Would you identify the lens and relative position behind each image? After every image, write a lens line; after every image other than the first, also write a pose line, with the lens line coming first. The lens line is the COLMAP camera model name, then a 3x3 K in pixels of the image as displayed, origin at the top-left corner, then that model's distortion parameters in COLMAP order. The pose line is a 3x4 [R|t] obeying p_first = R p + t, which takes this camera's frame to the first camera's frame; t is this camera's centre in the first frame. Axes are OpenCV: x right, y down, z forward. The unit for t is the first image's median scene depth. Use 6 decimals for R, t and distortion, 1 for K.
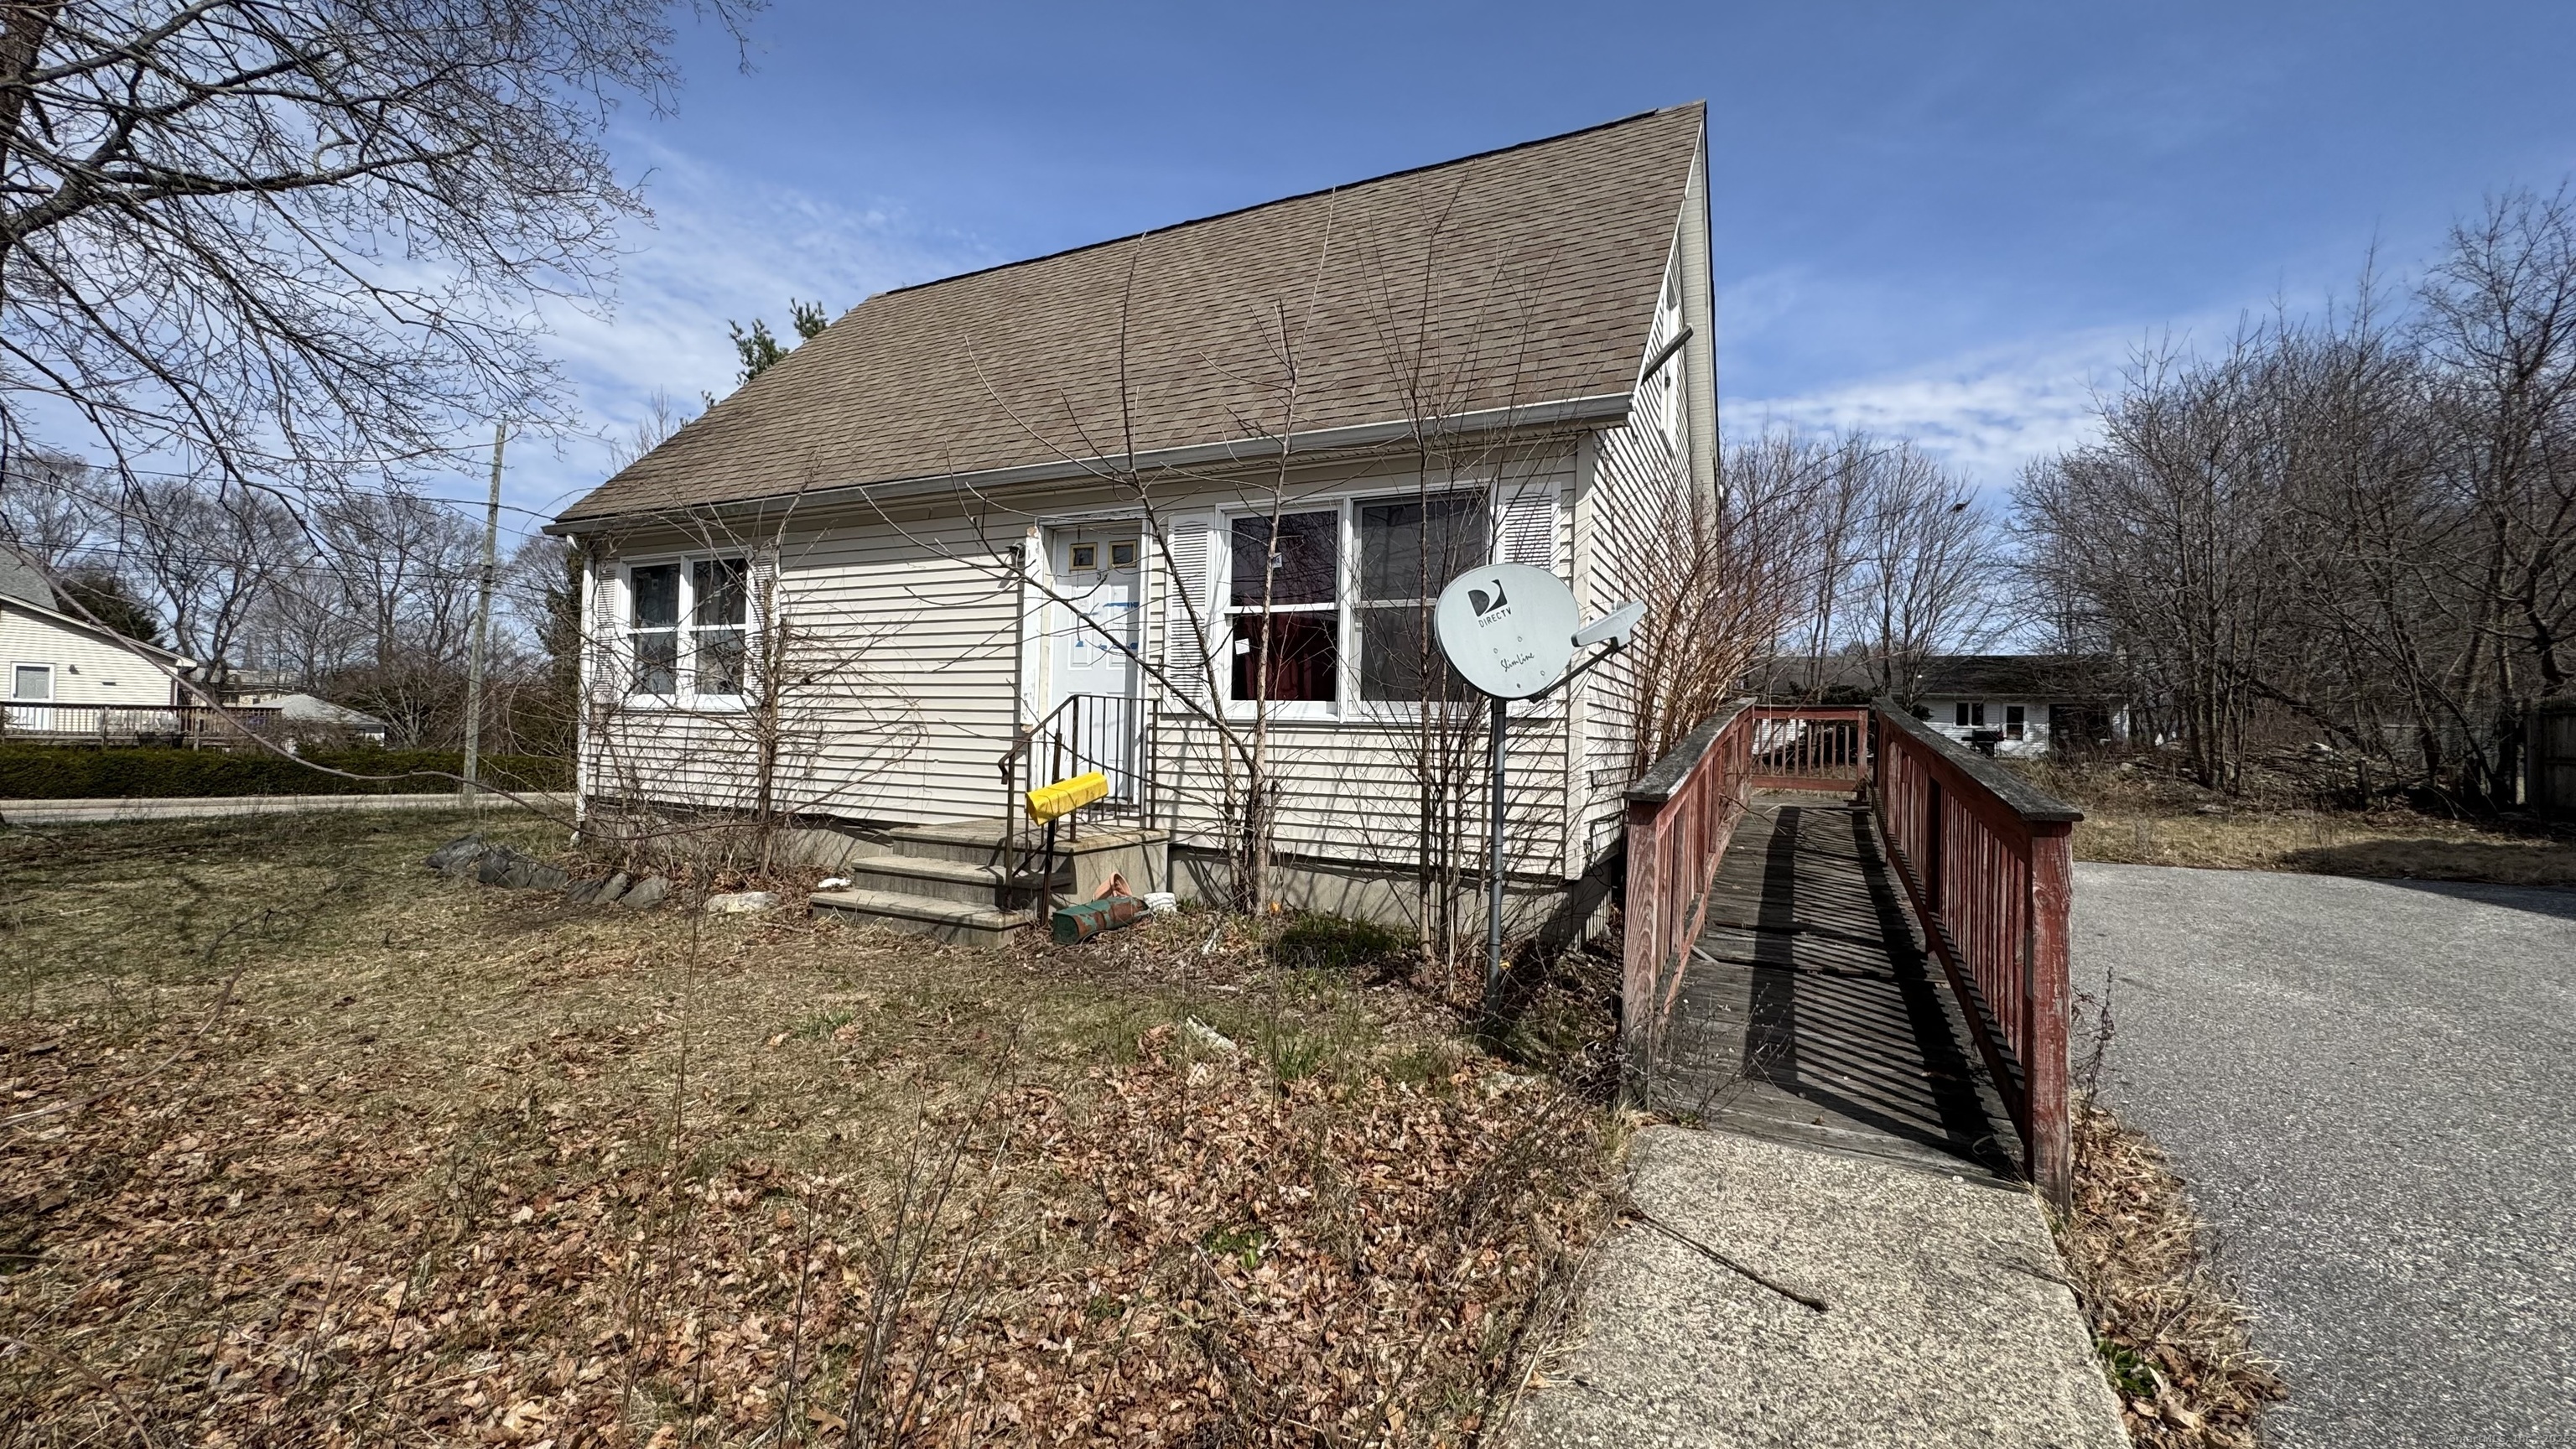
lens RADIAL K [[1049.6, 0, 1322.2], [0, 1049.6, 729.8], [0, 0, 1]] dist [-0.001354, -0.000554]
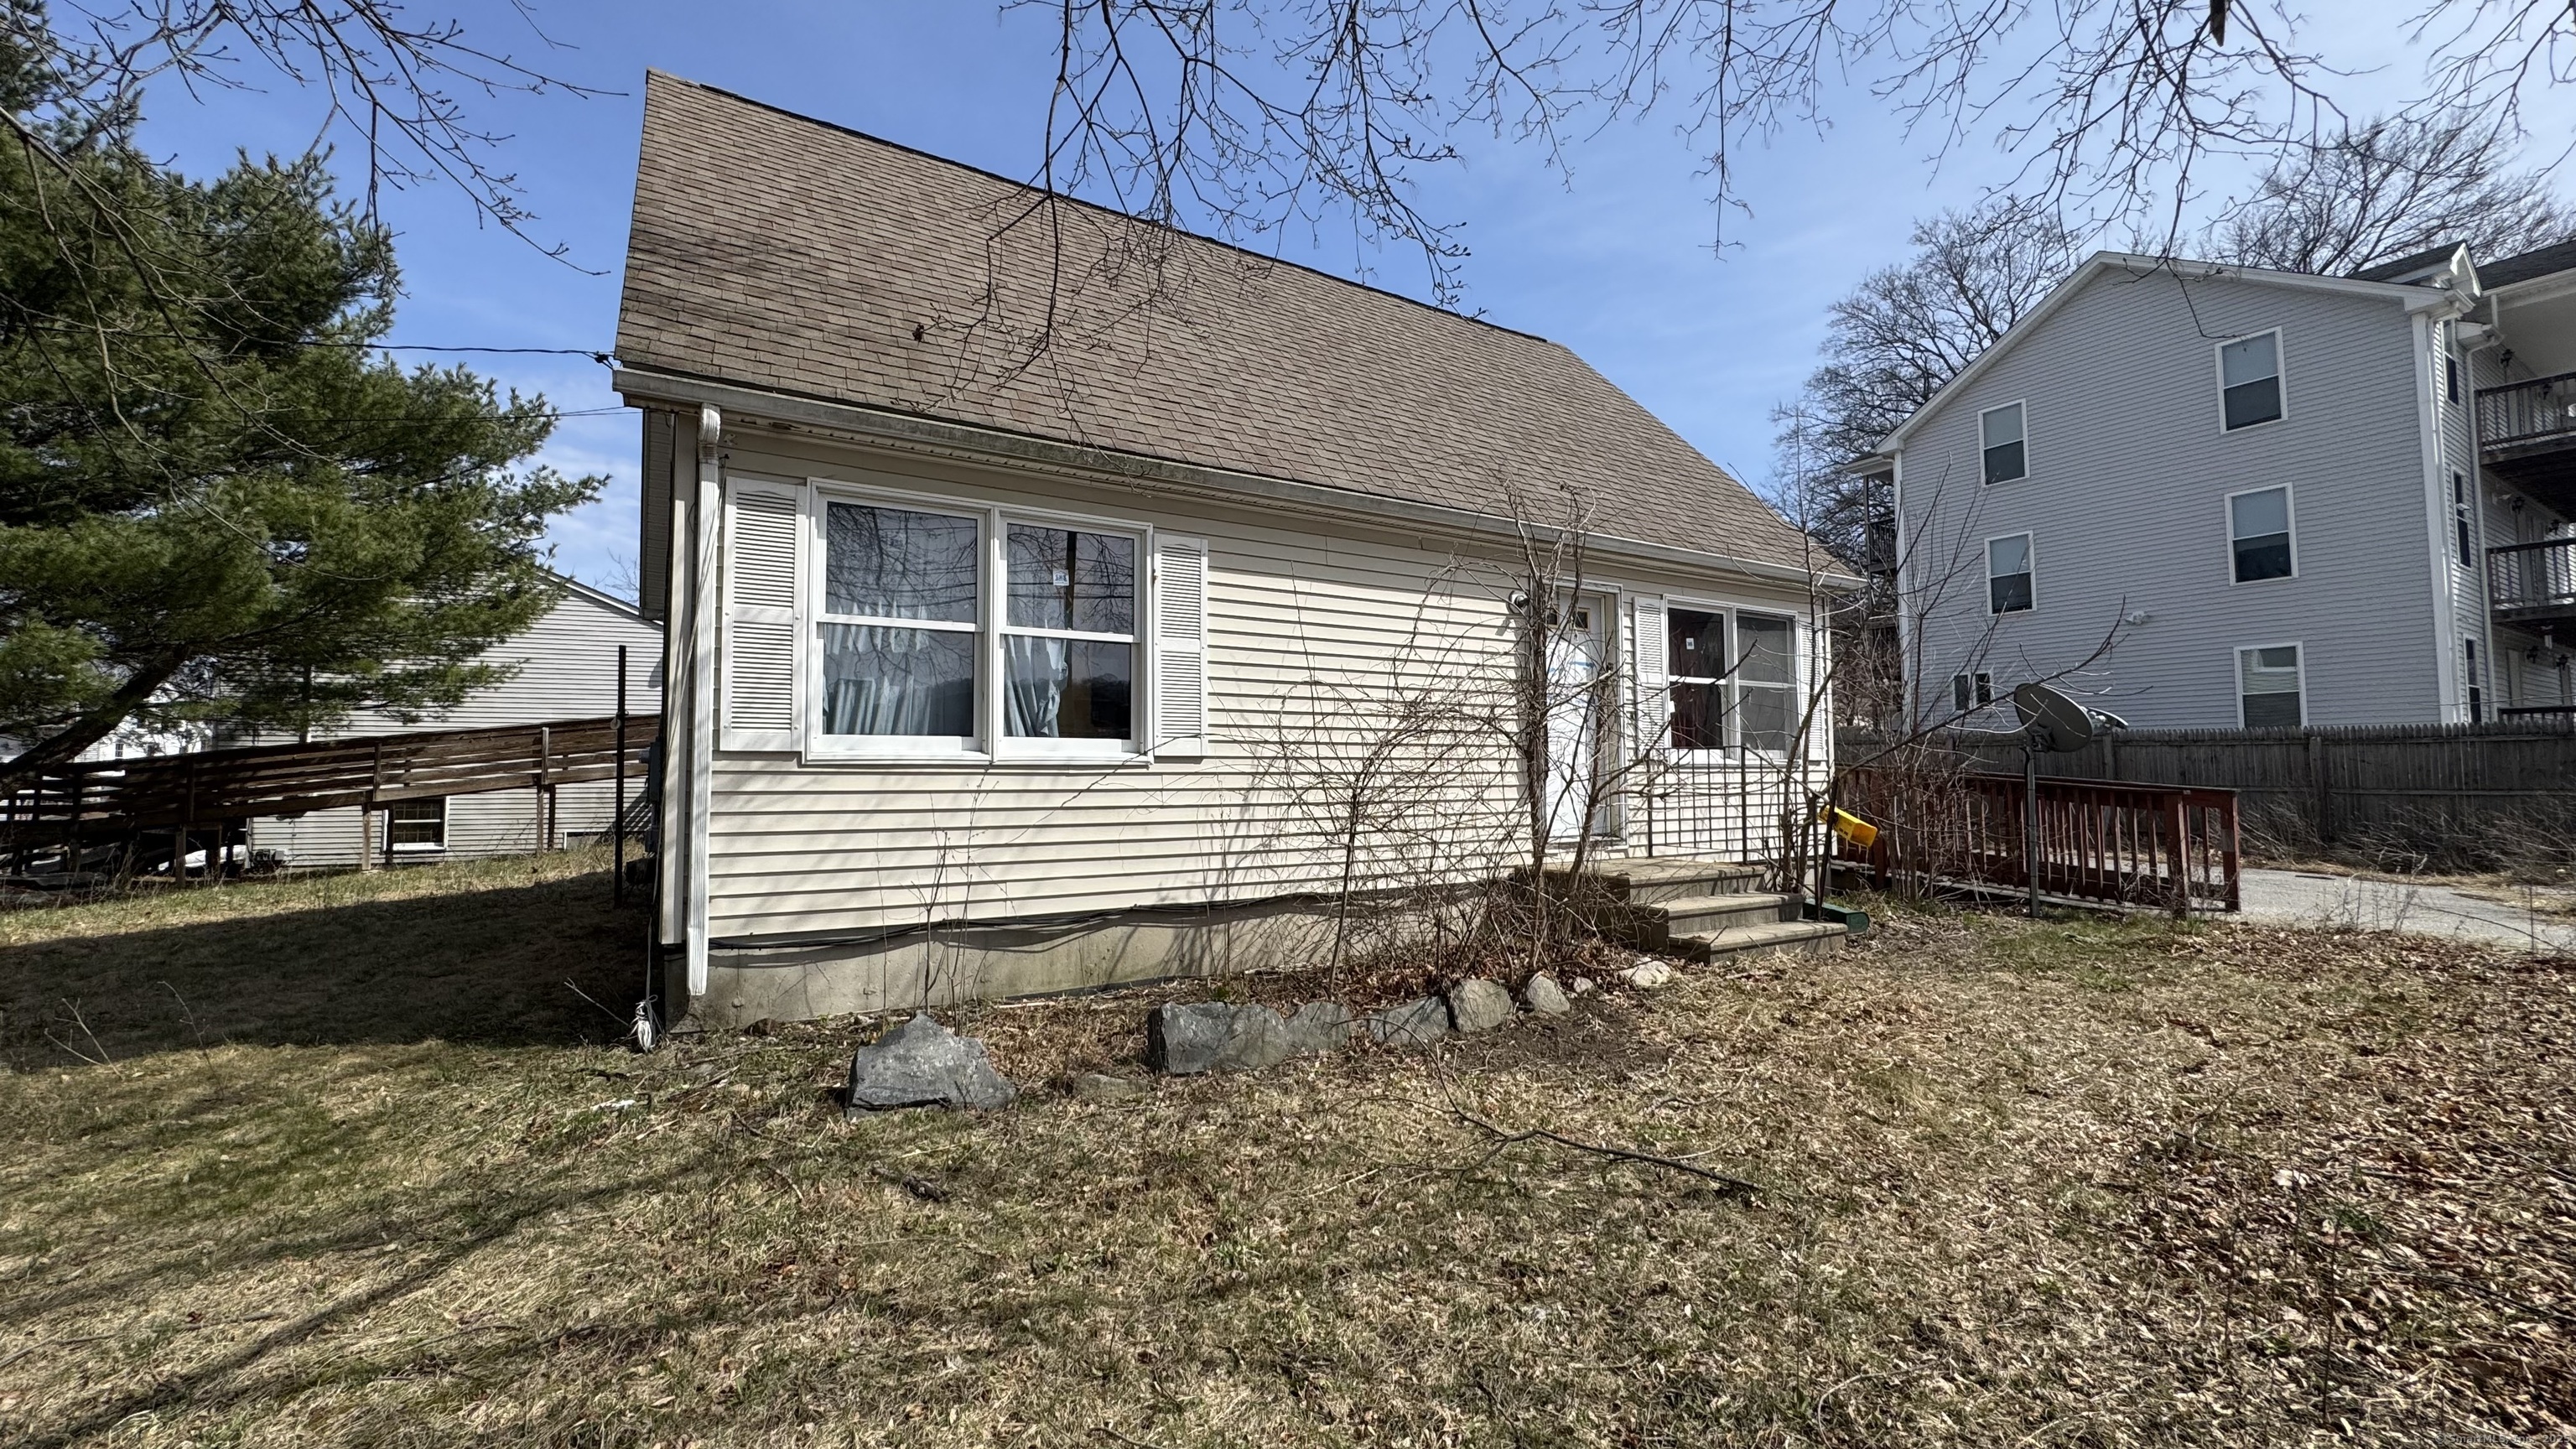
lens RADIAL K [[1049.6, 0, 1322.2], [0, 1049.6, 729.8], [0, 0, 1]] dist [-0.001354, -0.000554]
pose [[0.509834, 0.012589, 0.860181, -1.140662], [0.010757, 0.999721, -0.021007, -0.024659], [-0.860205, 0.019963, 0.509557, 0.587615]]
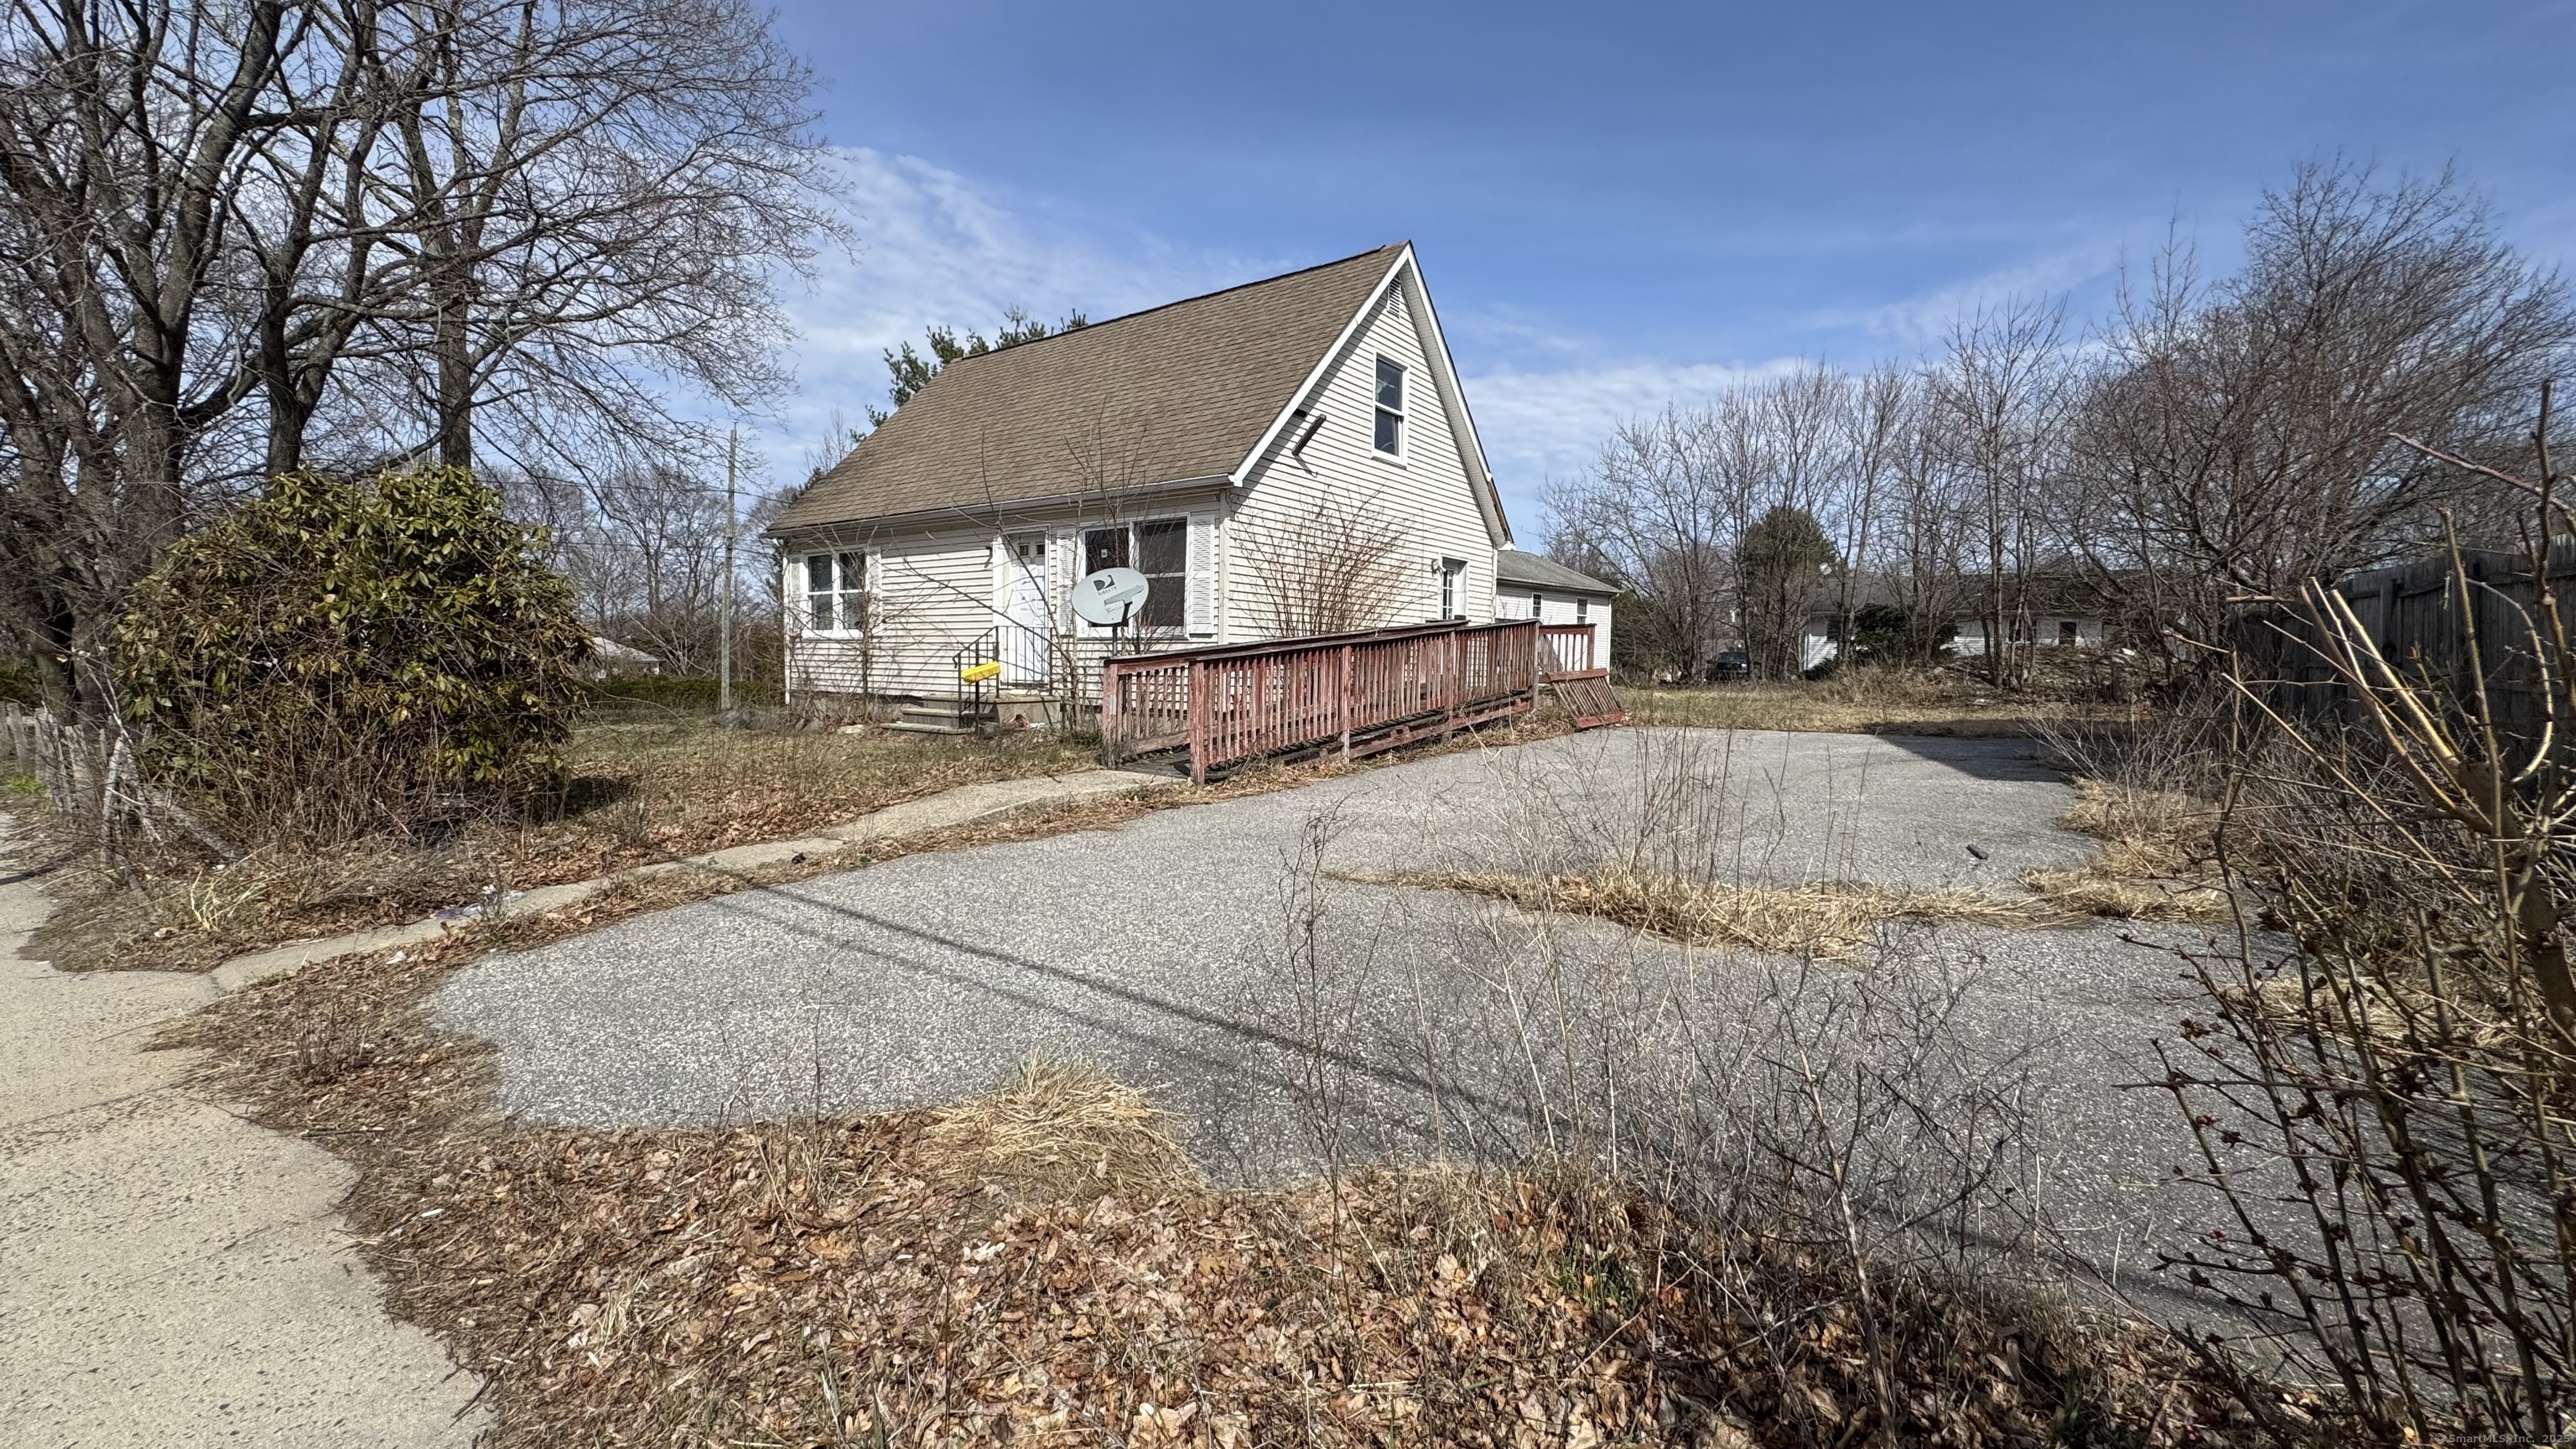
lens RADIAL K [[1049.6, 0, 1322.2], [0, 1049.6, 729.8], [0, 0, 1]] dist [-0.001354, -0.000554]
pose [[0.986847, -0.001813, -0.161646, 0.525559], [0.012653, 0.997735, 0.066060, 0.030290], [0.161160, -0.067236, 0.984635, -0.671805]]
